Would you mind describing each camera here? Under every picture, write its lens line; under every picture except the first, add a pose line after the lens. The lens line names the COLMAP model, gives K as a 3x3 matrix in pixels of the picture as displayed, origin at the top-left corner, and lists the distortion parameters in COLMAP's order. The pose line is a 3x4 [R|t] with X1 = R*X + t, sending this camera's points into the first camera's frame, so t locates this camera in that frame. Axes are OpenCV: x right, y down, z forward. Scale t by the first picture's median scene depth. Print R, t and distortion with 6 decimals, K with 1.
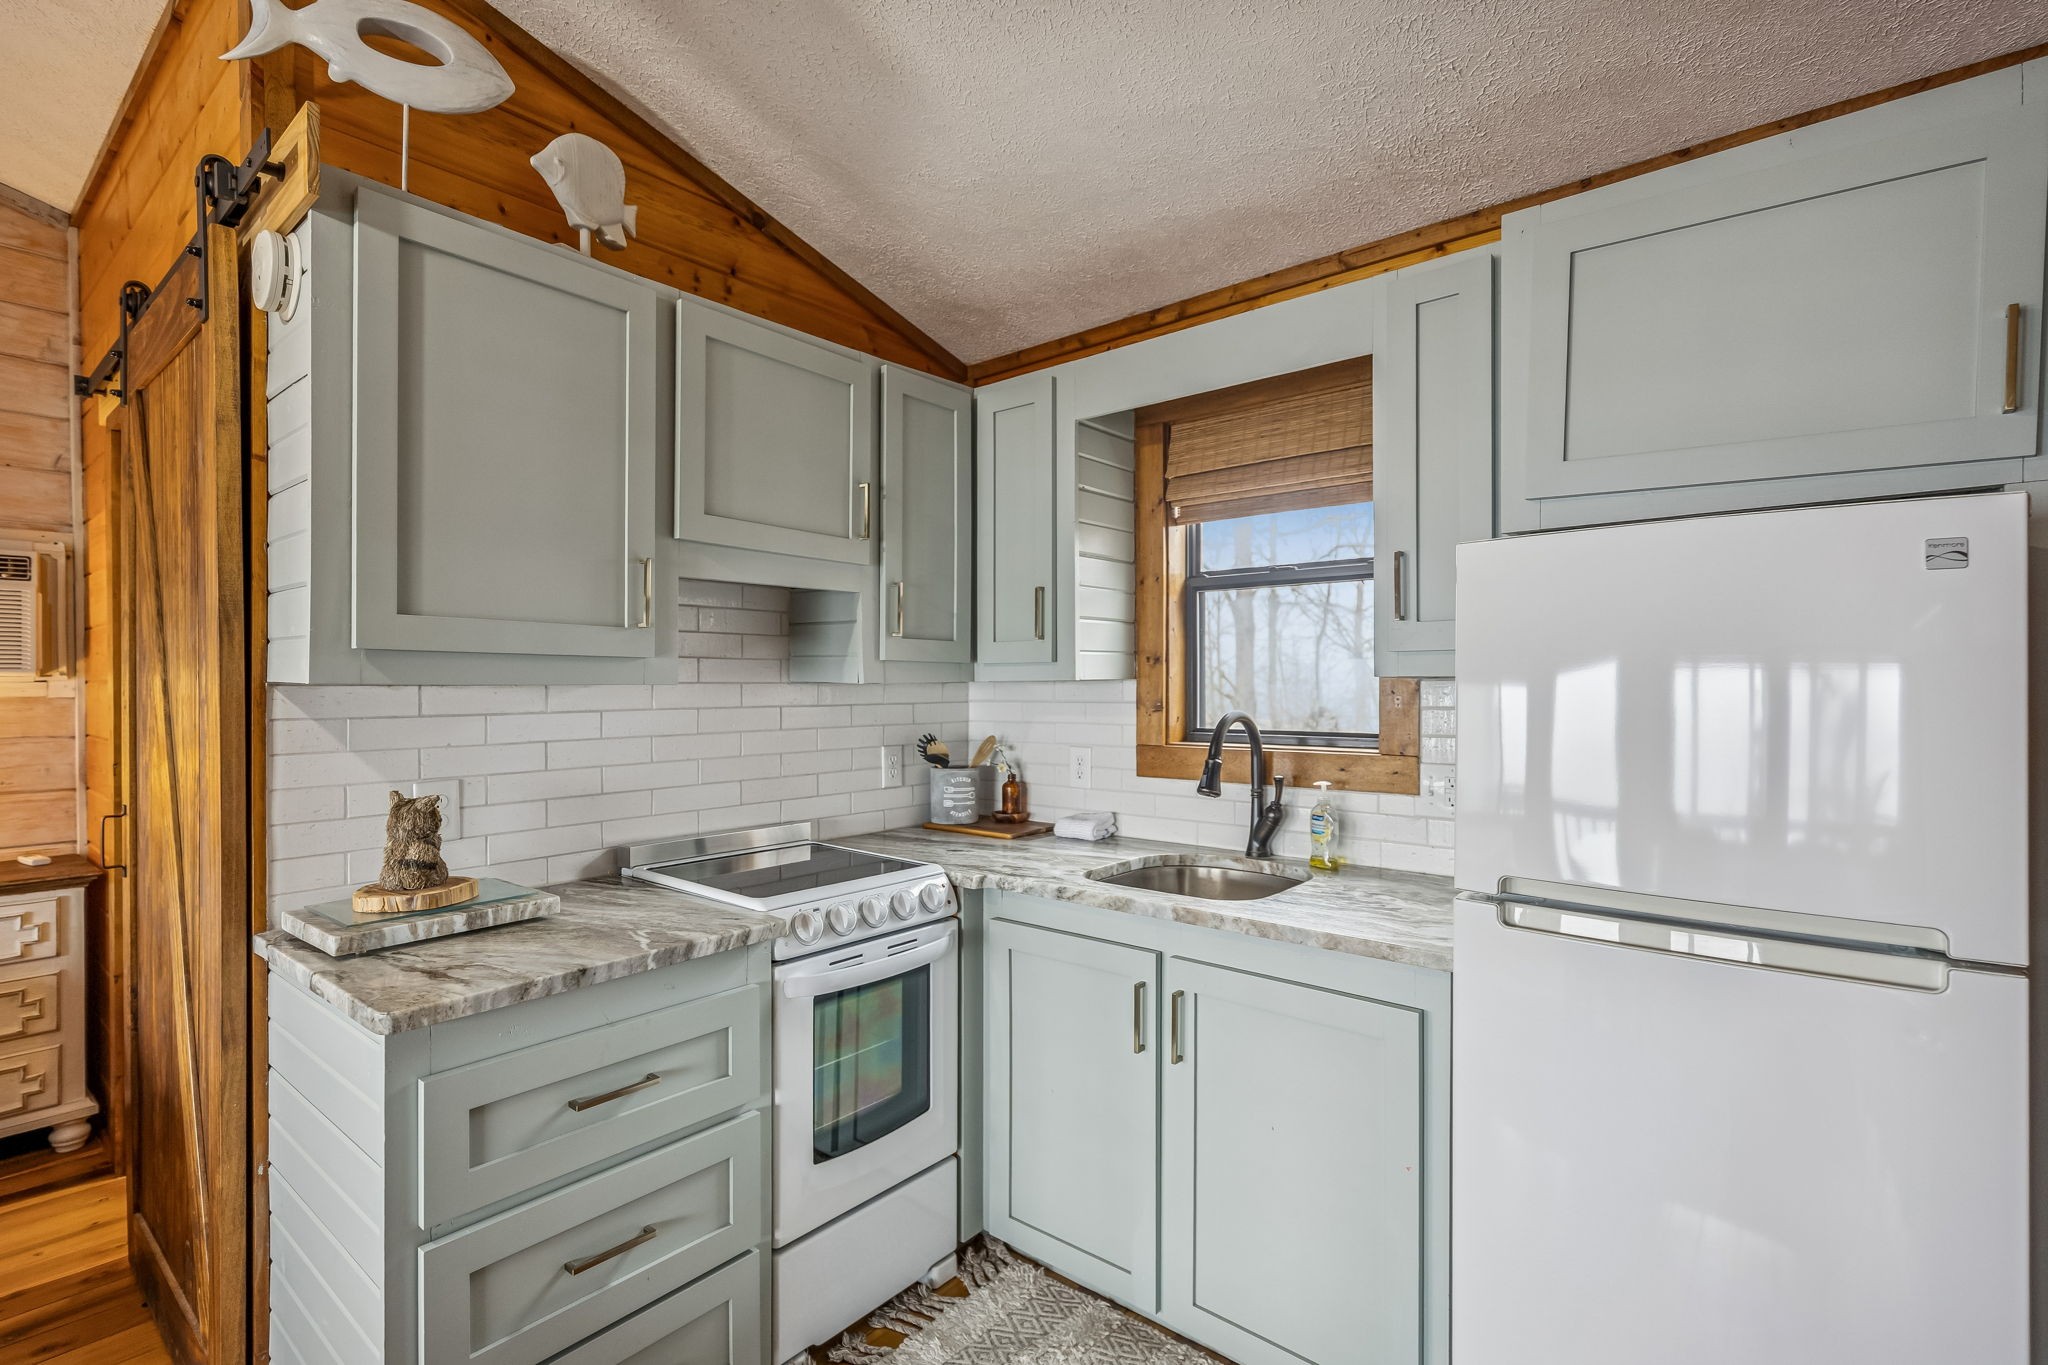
lens RADIAL K [[949.7, 0, 1021.5], [0, 949.7, 681.2], [0, 0, 1]] dist [0.012817, -0.000105]
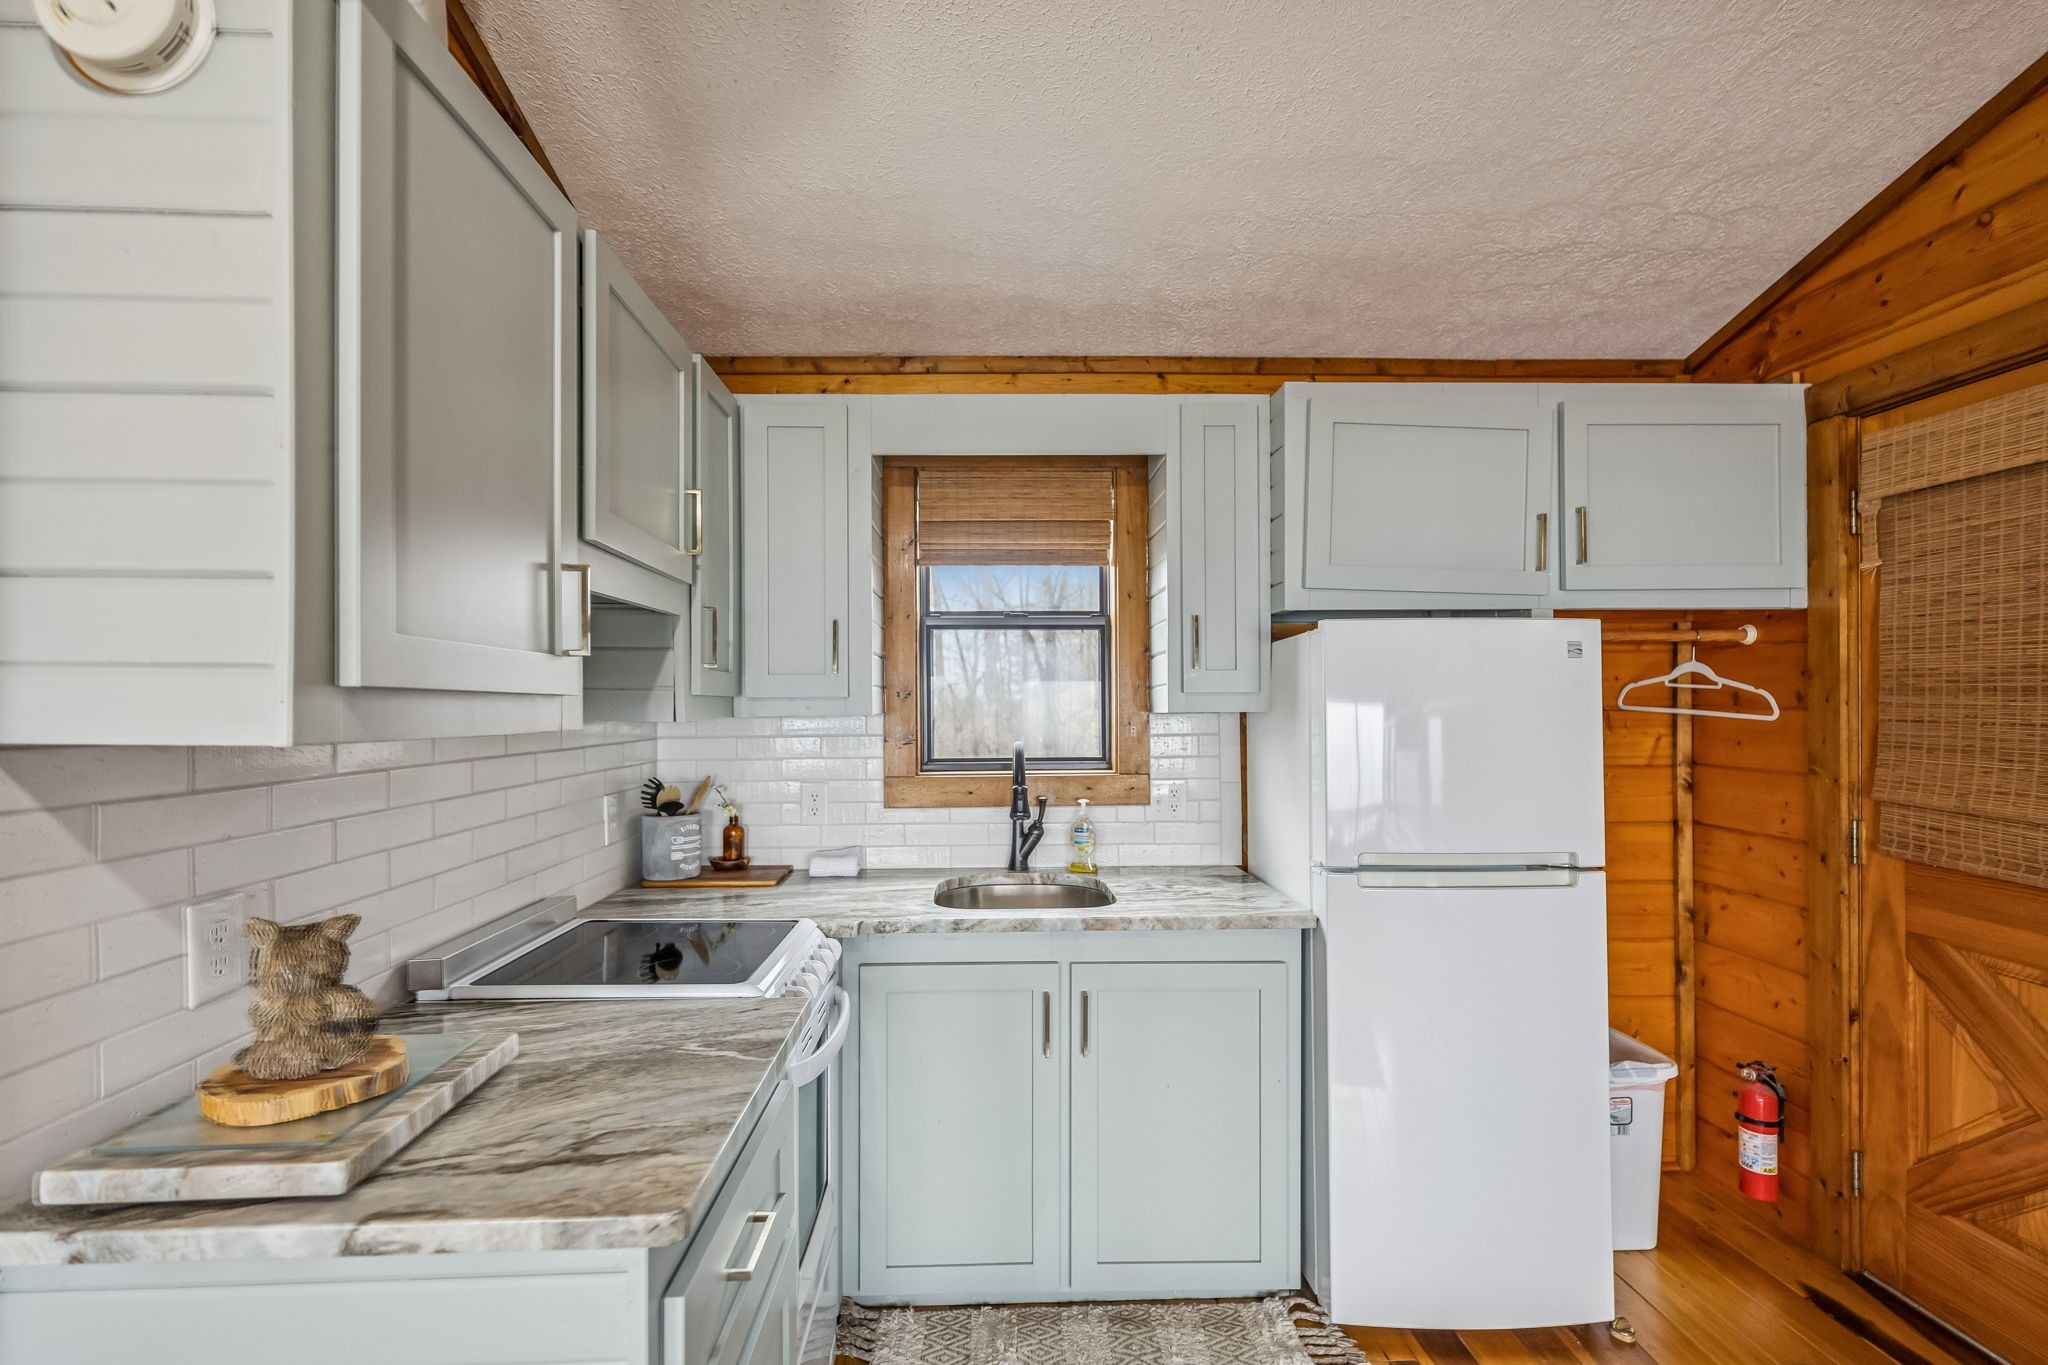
lens RADIAL K [[949.7, 0, 1019.2], [0, 949.7, 697.6], [0, 0, 1]] dist [0.012817, -0.000105]
pose [[0.746053, 0.001954, 0.665884, -0.511995], [0.000779, 0.999992, -0.003807, -0.016366], [-0.665886, 0.003359, 0.746046, 0.162857]]
